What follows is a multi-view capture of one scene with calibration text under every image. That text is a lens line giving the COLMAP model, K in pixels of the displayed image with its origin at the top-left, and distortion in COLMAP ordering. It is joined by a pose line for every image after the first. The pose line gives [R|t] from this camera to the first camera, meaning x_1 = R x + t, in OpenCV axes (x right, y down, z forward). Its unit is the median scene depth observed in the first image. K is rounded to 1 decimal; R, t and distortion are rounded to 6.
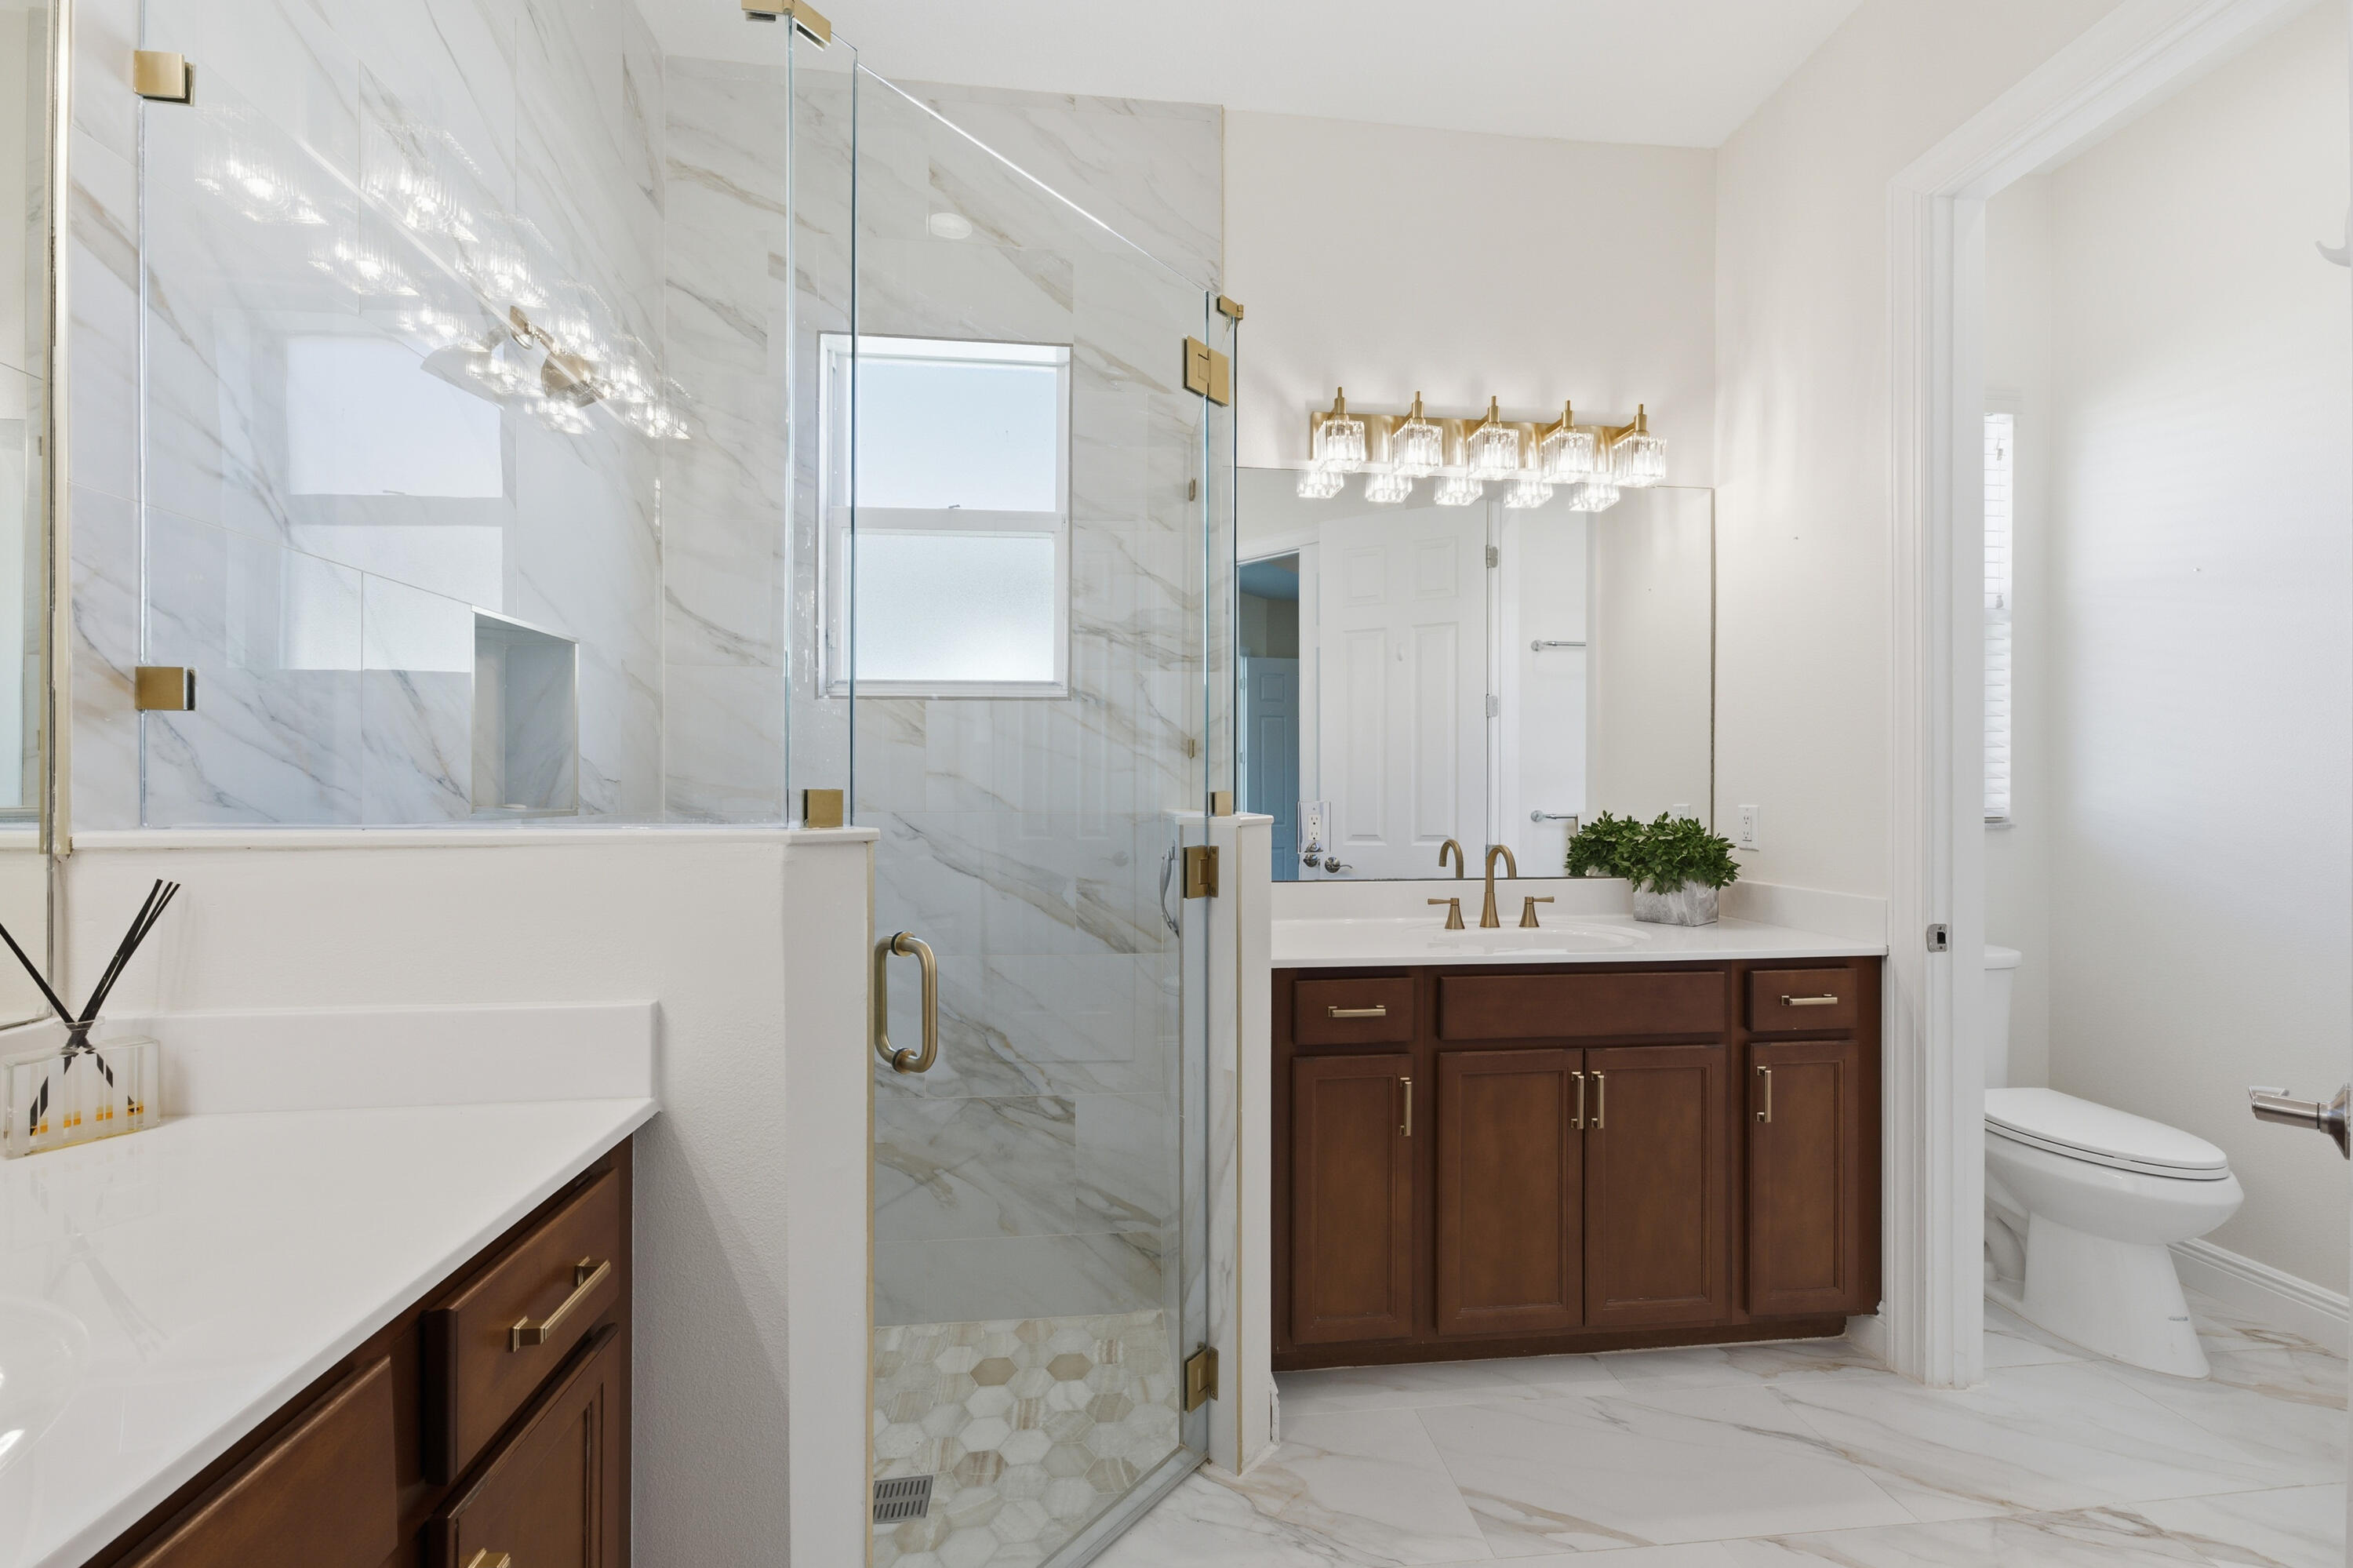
lens RADIAL K [[931.1, 0, 1173.6], [0, 931.1, 794.4], [0, 0, 1]] dist [0.003229, 0.000576]
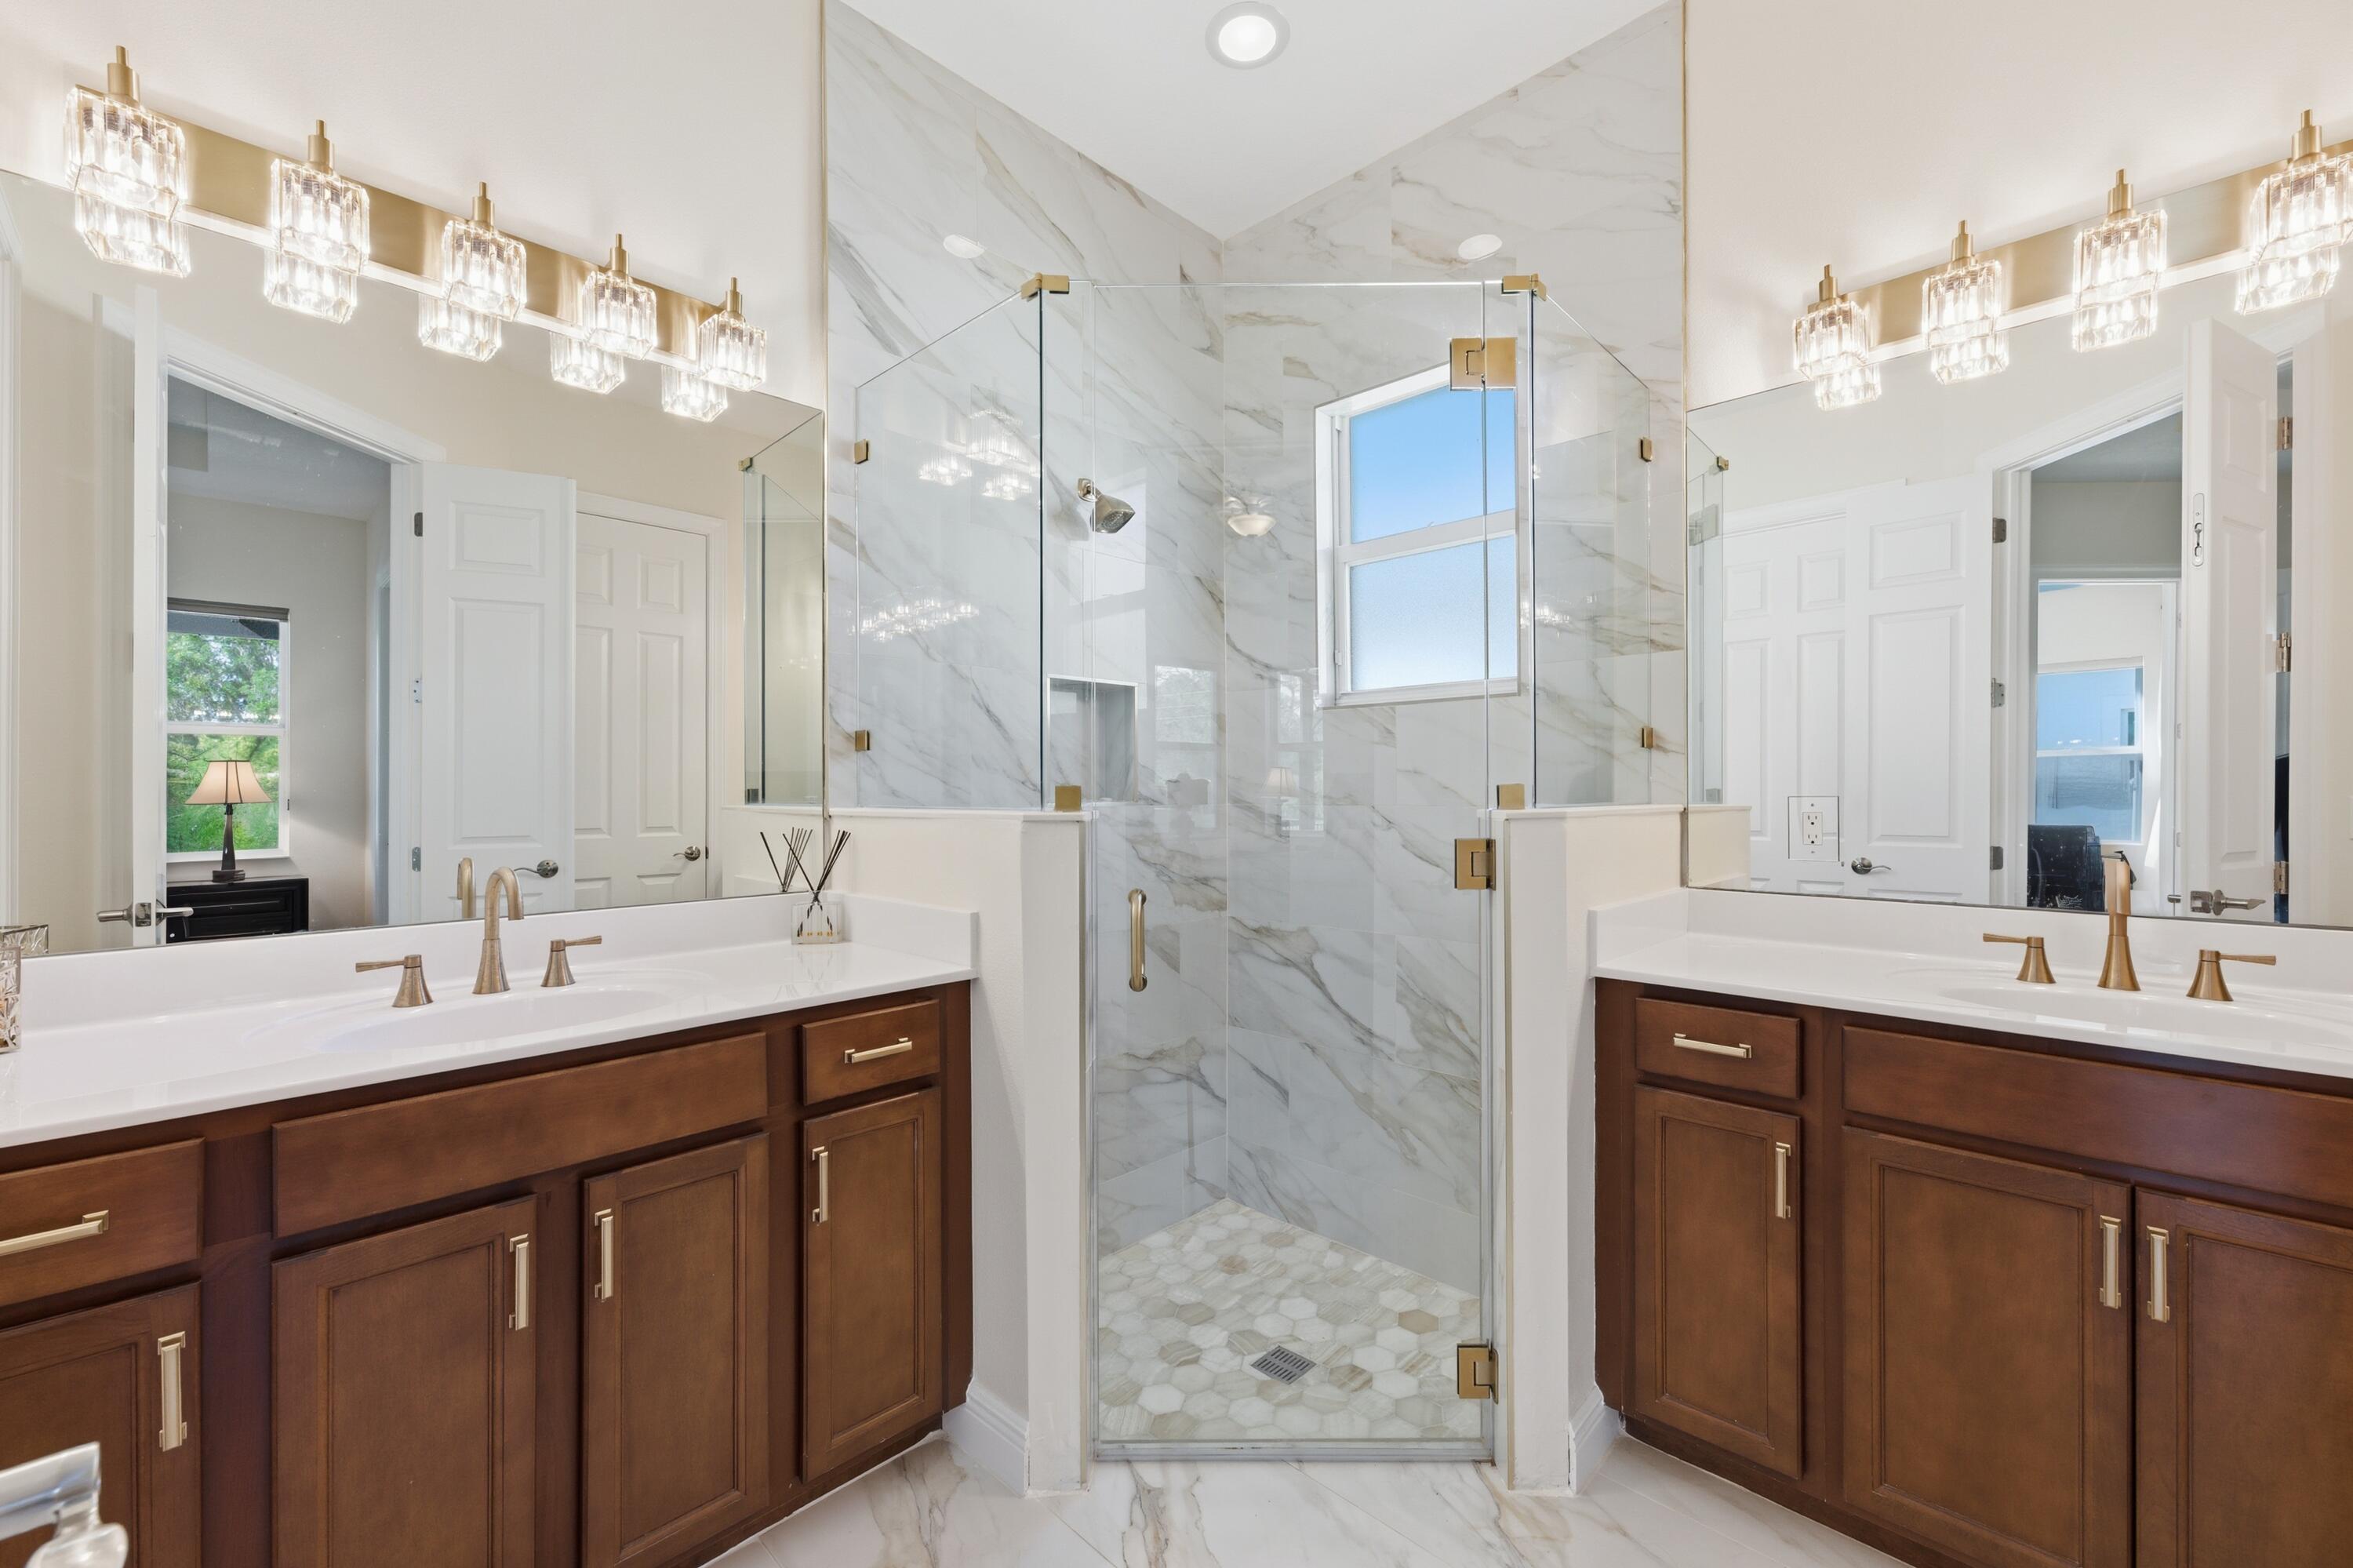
lens RADIAL K [[931.8, 0, 1165.1], [0, 931.8, 788.6], [0, 0, 1]] dist [-0.017021, 0.022825]
pose [[0.646585, -0.006601, -0.762813, 0.513810], [0.004623, 0.999978, -0.004734, 0.004059], [0.762828, -0.000465, 0.646601, 0.089644]]
